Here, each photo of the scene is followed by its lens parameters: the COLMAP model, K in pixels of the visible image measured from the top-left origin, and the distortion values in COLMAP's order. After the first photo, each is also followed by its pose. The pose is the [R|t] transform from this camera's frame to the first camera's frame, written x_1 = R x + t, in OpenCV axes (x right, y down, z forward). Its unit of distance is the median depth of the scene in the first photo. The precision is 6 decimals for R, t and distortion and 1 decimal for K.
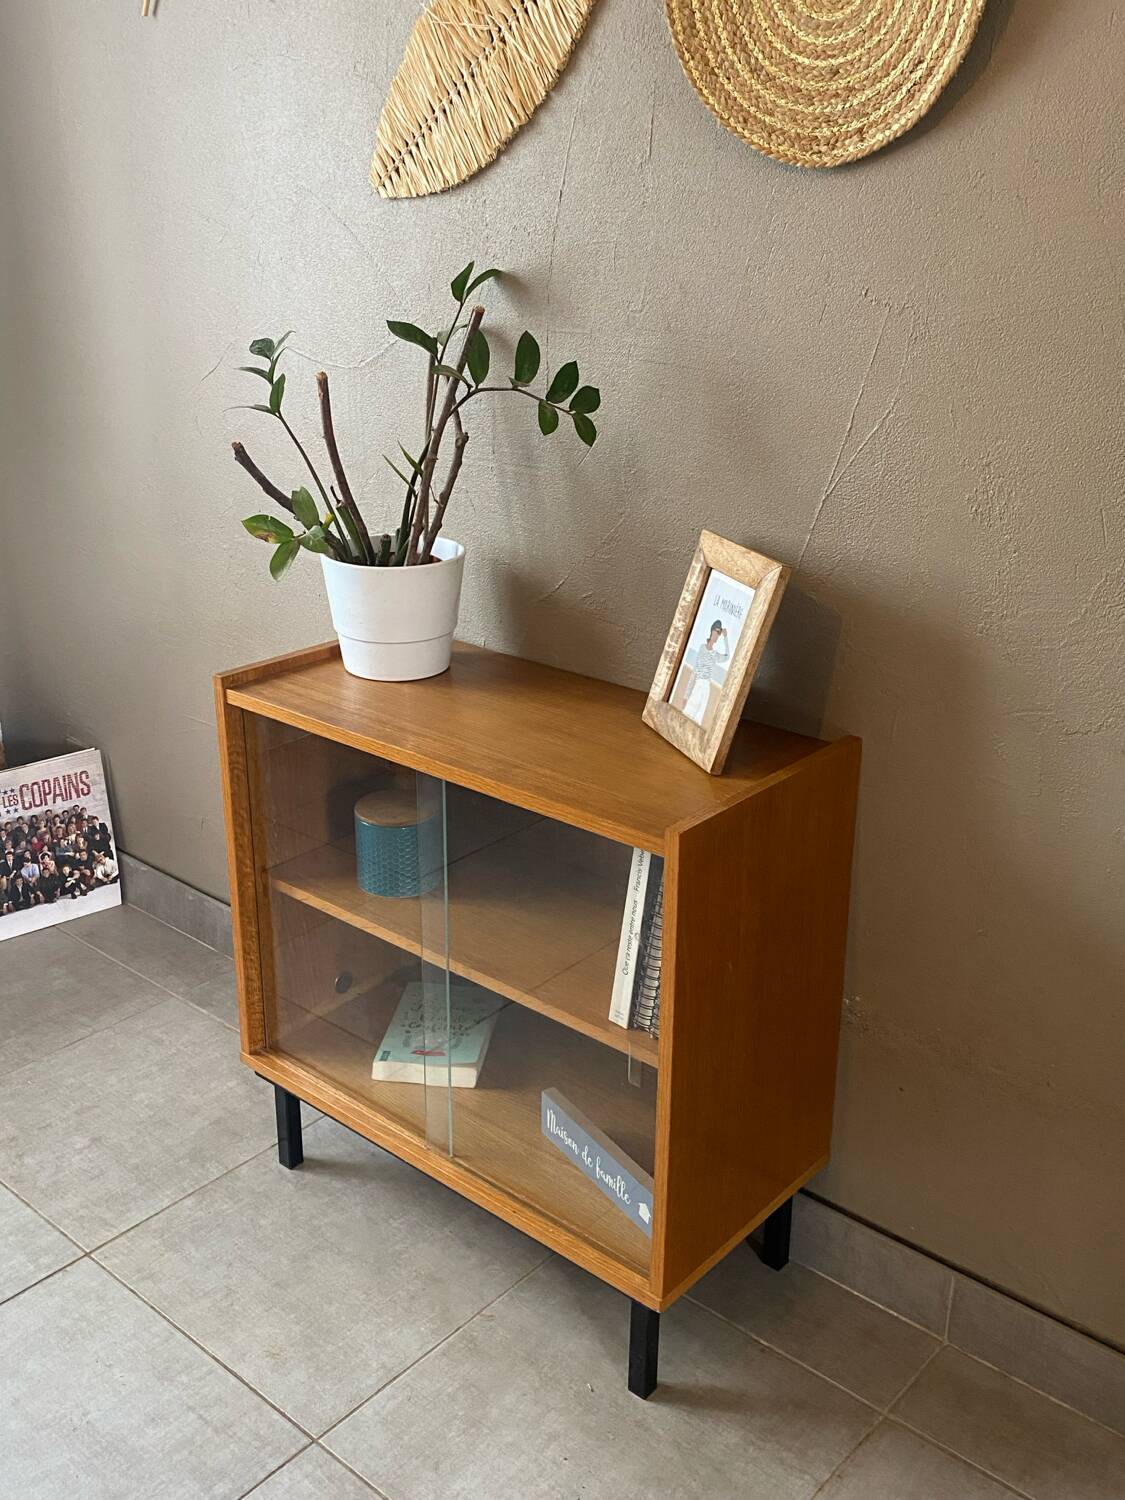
lens RADIAL K [[1452.9, 0, 543.5], [0, 1452.9, 734.5], [0, 0, 1]] dist [0.042555, -0.058927]
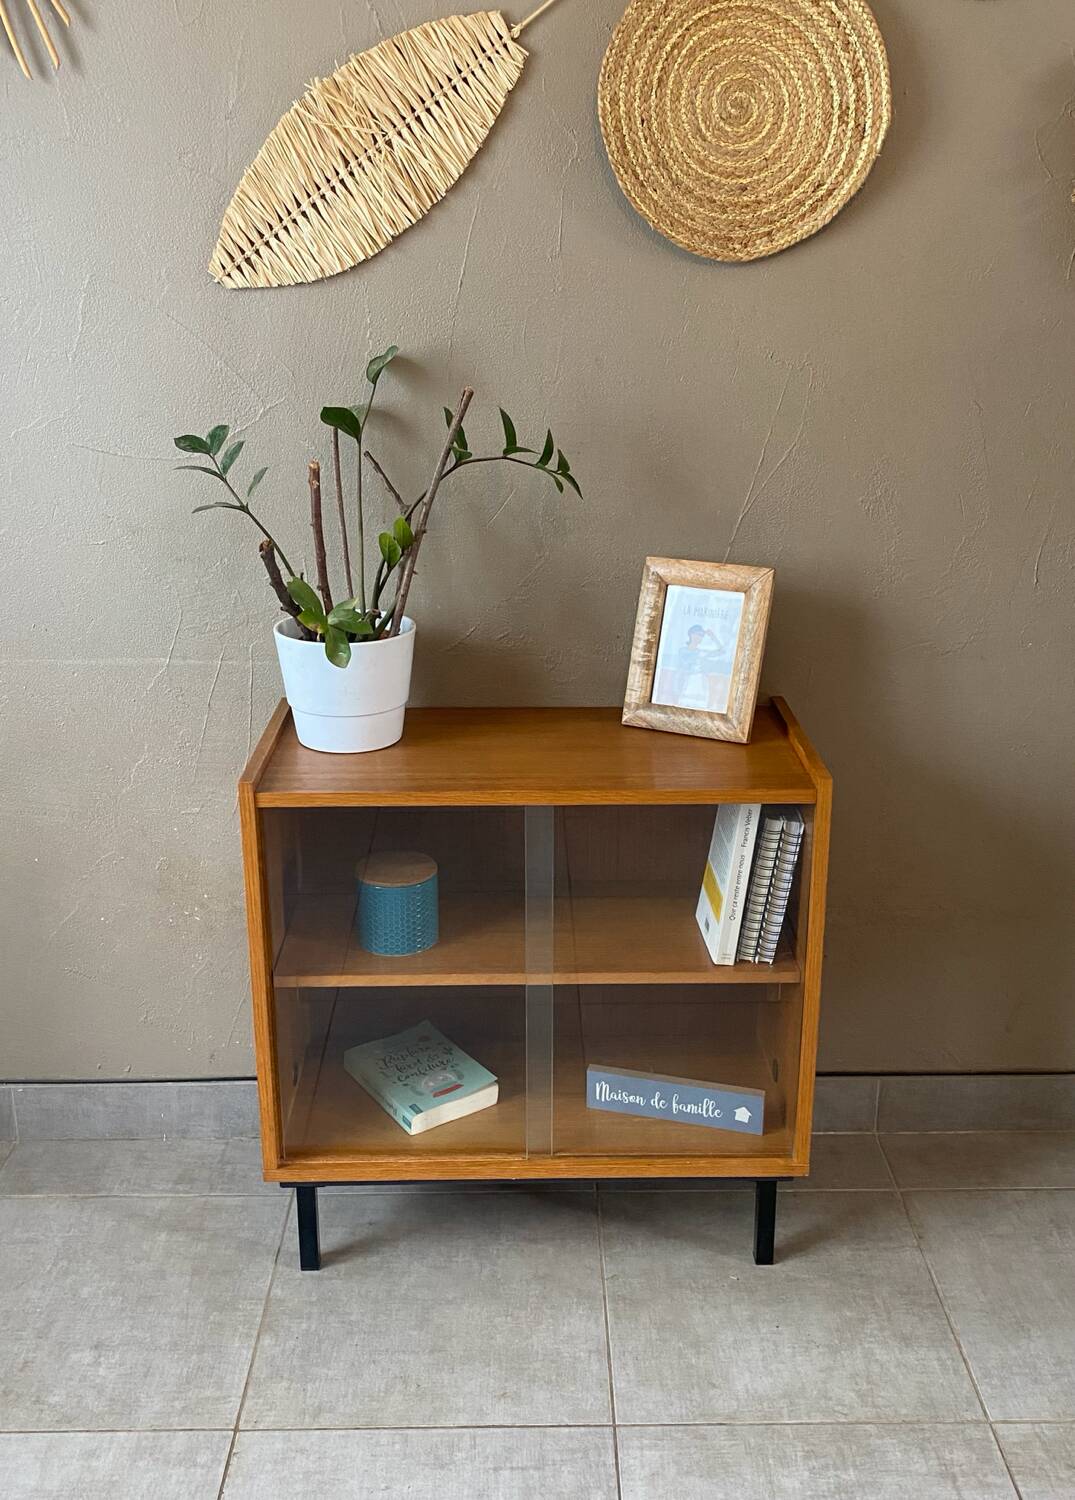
lens RADIAL K [[1451.2, 0, 551.0], [0, 1451.2, 748.6], [0, 0, 1]] dist [0.087472, -0.176303]
pose [[0.739801, -0.225303, 0.633982, -0.719892], [0.238523, 0.968892, 0.065987, -0.081700], [-0.629127, 0.102402, 0.770528, 0.130542]]
